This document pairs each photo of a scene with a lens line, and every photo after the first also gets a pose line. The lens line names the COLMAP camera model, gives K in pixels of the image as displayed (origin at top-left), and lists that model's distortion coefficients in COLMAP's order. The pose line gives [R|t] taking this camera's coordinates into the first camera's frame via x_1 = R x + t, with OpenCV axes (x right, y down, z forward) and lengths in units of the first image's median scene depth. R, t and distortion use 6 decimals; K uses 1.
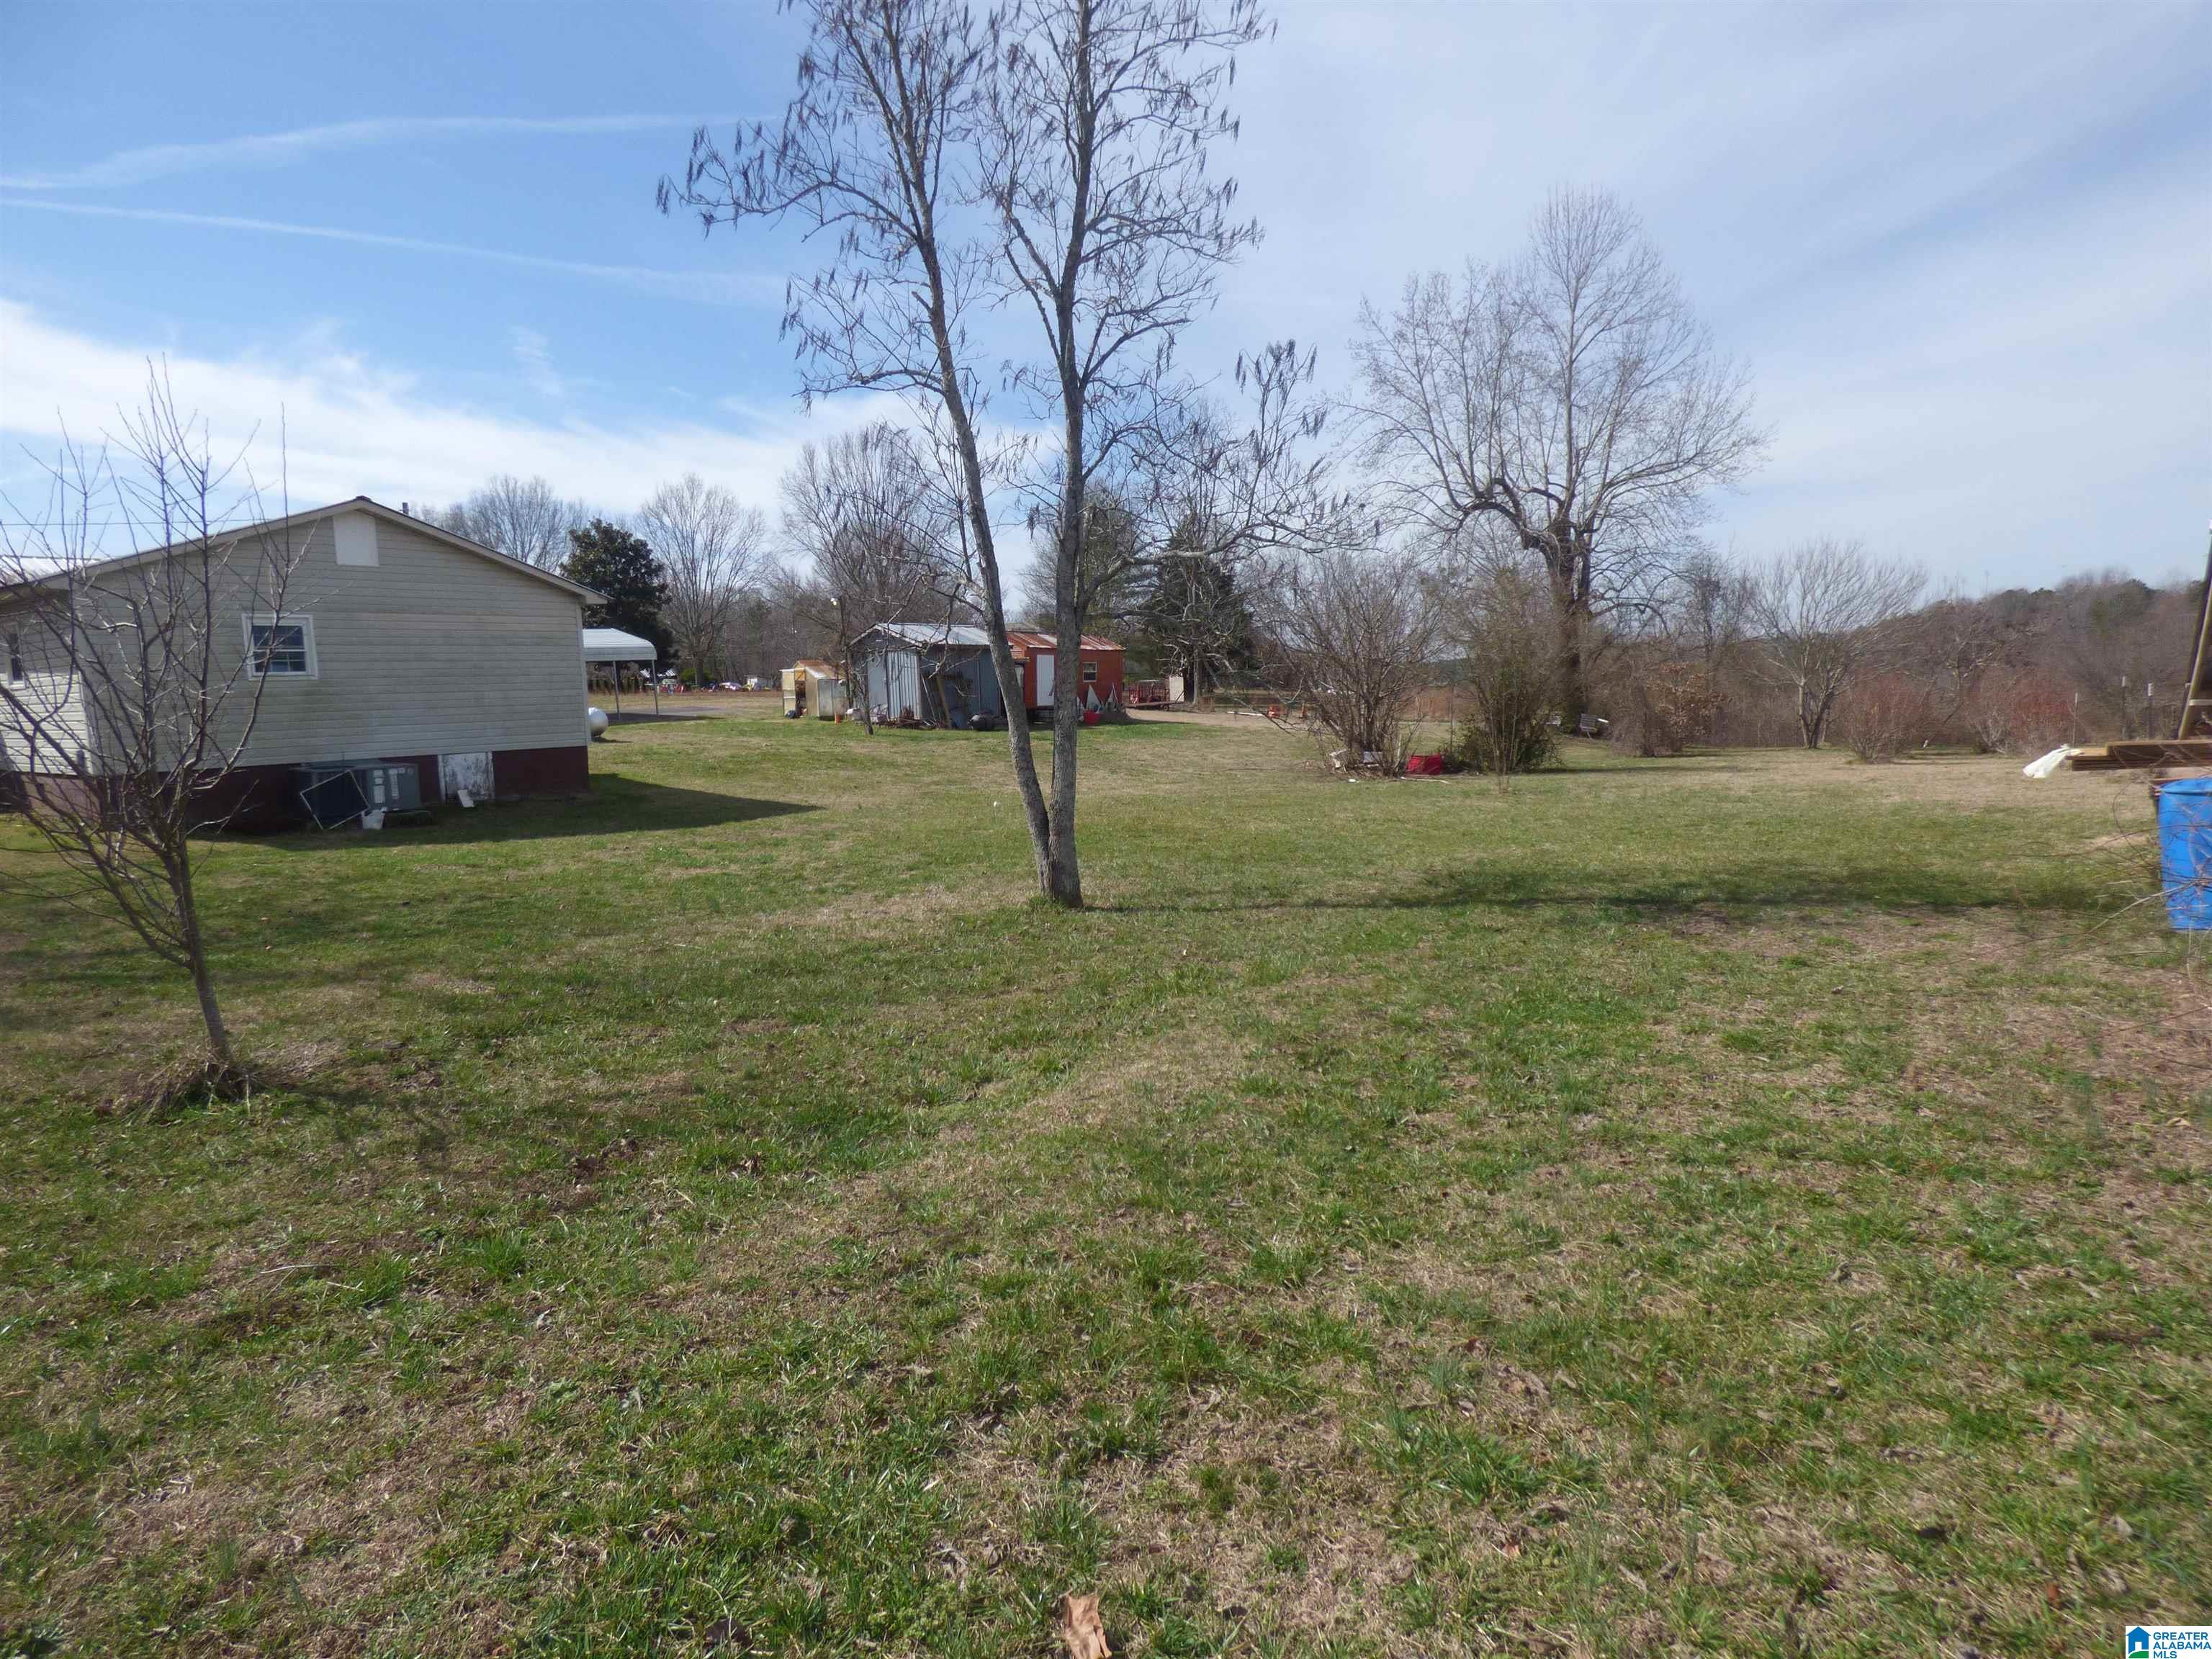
lens RADIAL K [[1333.0, 0, 1072.3], [0, 1333.0, 822.5], [0, 0, 1]] dist [-0.040943, 0.006035]
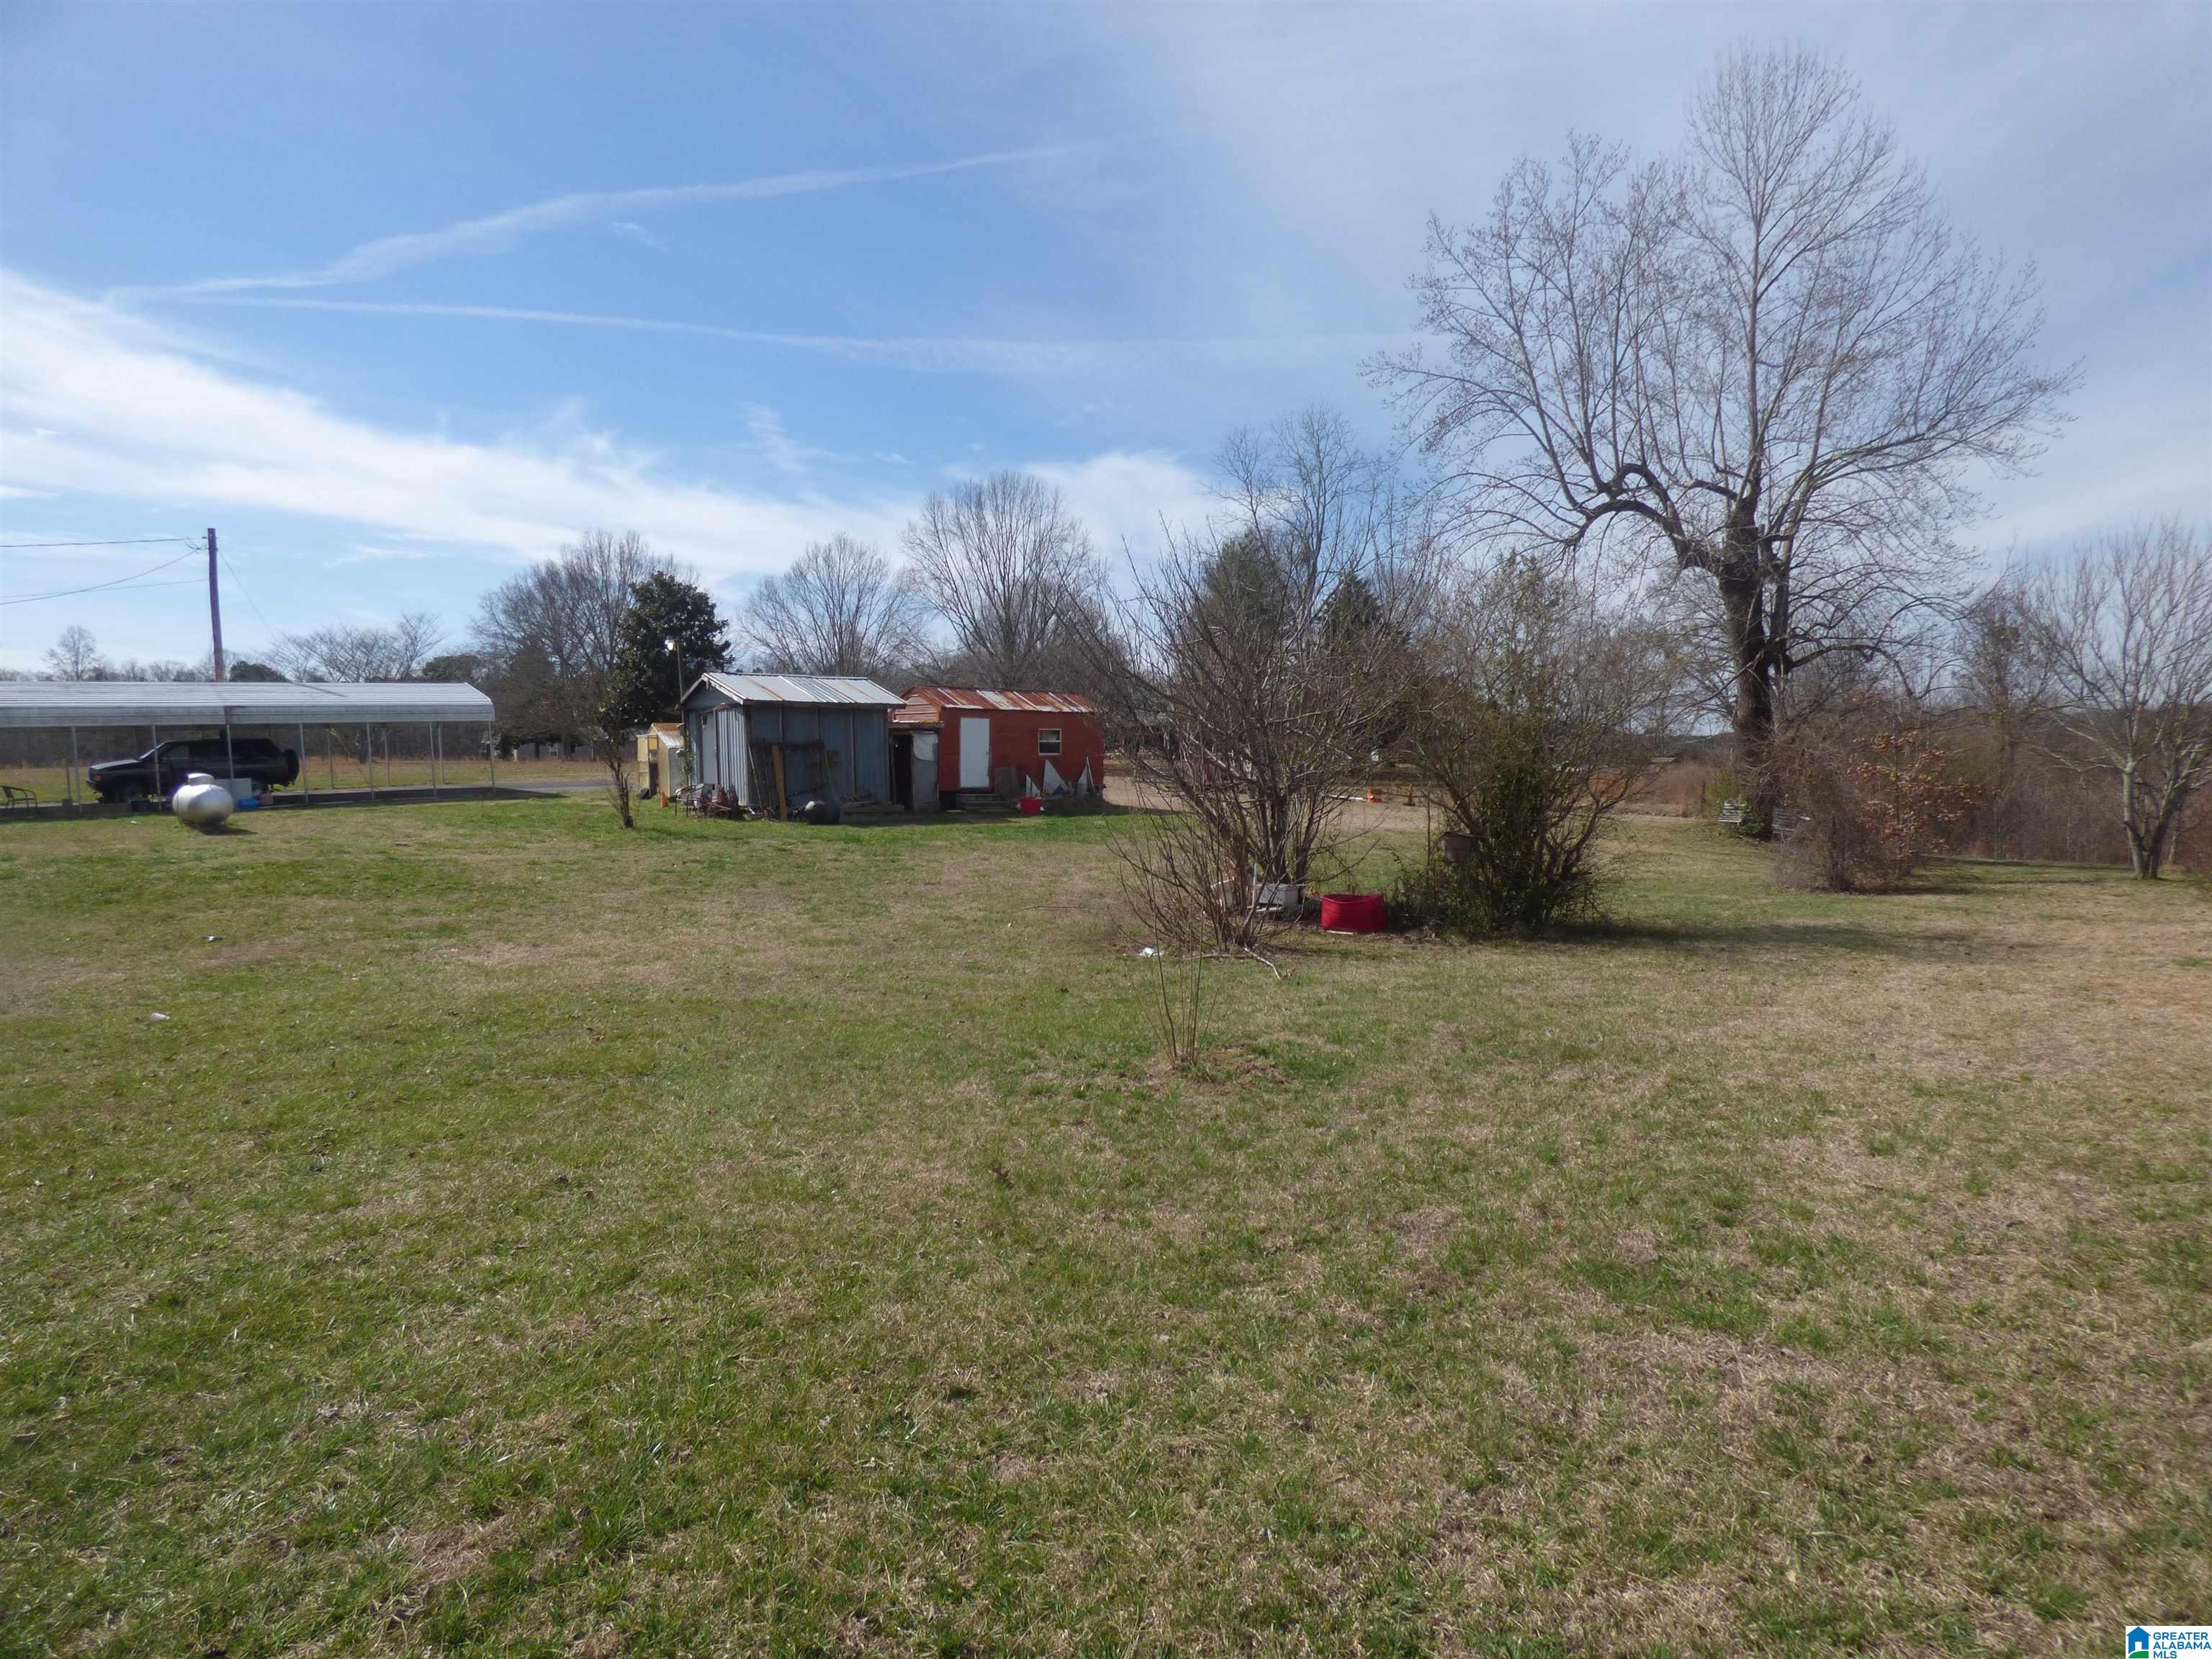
lens RADIAL K [[1333.0, 0, 1072.3], [0, 1333.0, 822.5], [0, 0, 1]] dist [-0.040943, 0.006035]
pose [[0.982041, 0.018690, -0.187737, 0.163765], [-0.028509, 0.998355, -0.049740, -0.032087], [0.186499, 0.054199, 0.980959, 0.280482]]
